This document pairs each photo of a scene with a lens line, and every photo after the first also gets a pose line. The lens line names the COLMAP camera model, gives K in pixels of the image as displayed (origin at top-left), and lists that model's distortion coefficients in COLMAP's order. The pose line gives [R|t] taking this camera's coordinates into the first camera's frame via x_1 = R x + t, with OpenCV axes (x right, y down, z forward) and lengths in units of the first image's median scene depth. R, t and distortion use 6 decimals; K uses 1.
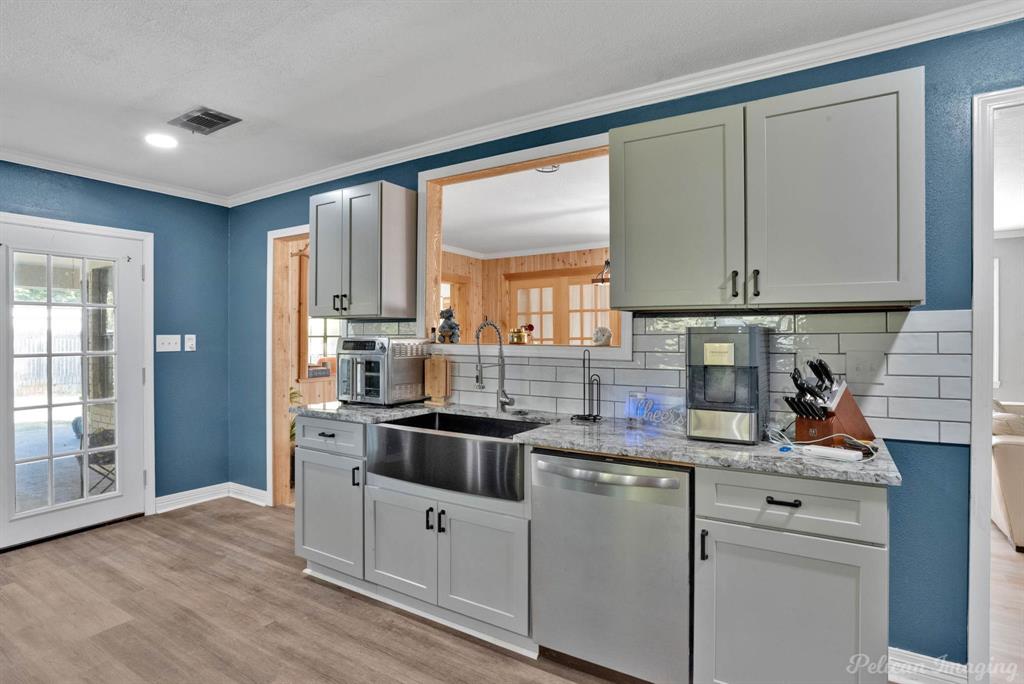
lens RADIAL K [[525.0, 0, 509.4], [0, 525.0, 338.5], [0, 0, 1]] dist [-0.045009, 0.015163]
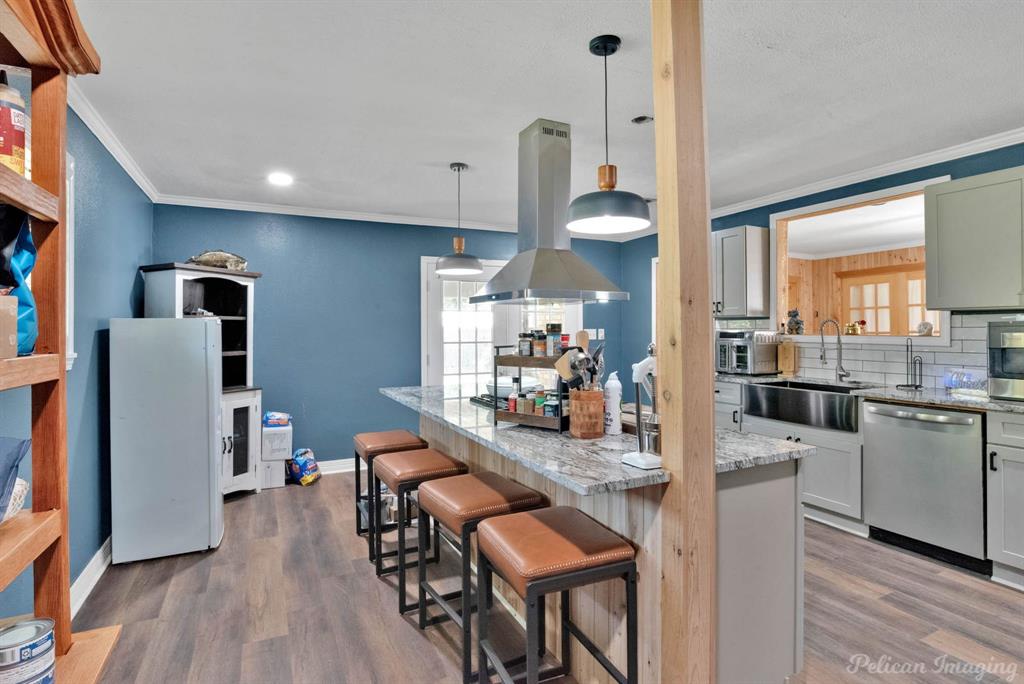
lens RADIAL K [[525.0, 0, 510.3], [0, 525.0, 328.5], [0, 0, 1]] dist [-0.045009, 0.015163]
pose [[0.845023, -0.004869, -0.534708, -0.019309], [-0.000201, 0.999956, -0.009424, 0.007227], [0.534731, 0.008070, 0.844984, -0.653699]]
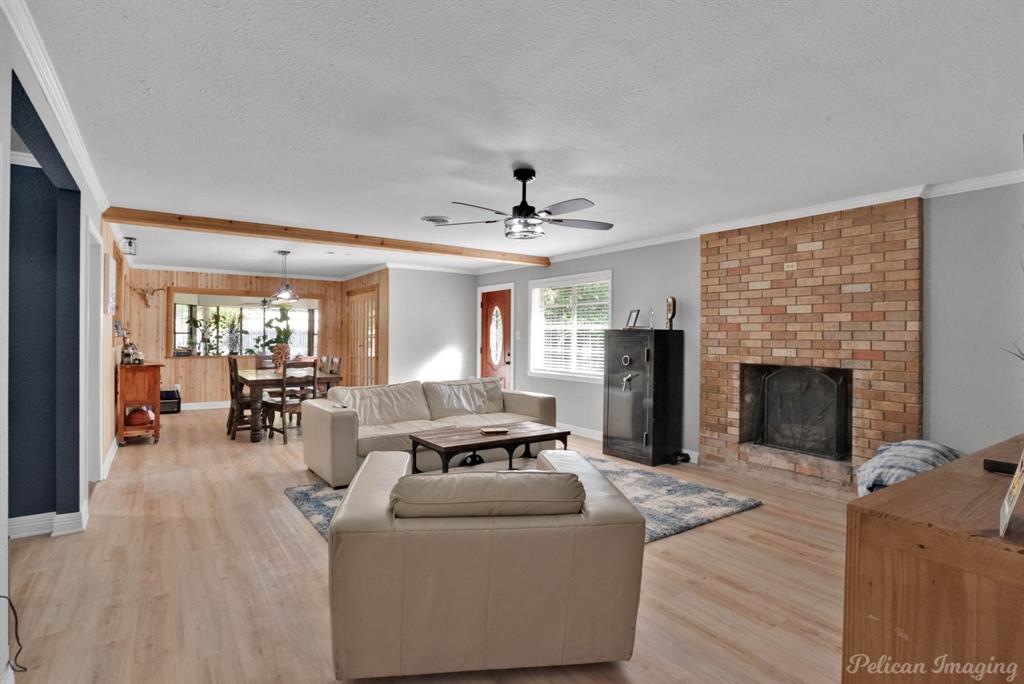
lens RADIAL K [[525.0, 0, 511.7], [0, 525.0, 336.4], [0, 0, 1]] dist [-0.045009, 0.015163]
pose [[0.915502, 0.011577, -0.402148, 2.492857], [-0.013926, 0.999899, -0.002919, -0.008747], [0.402073, 0.008273, 0.915570, -0.302767]]
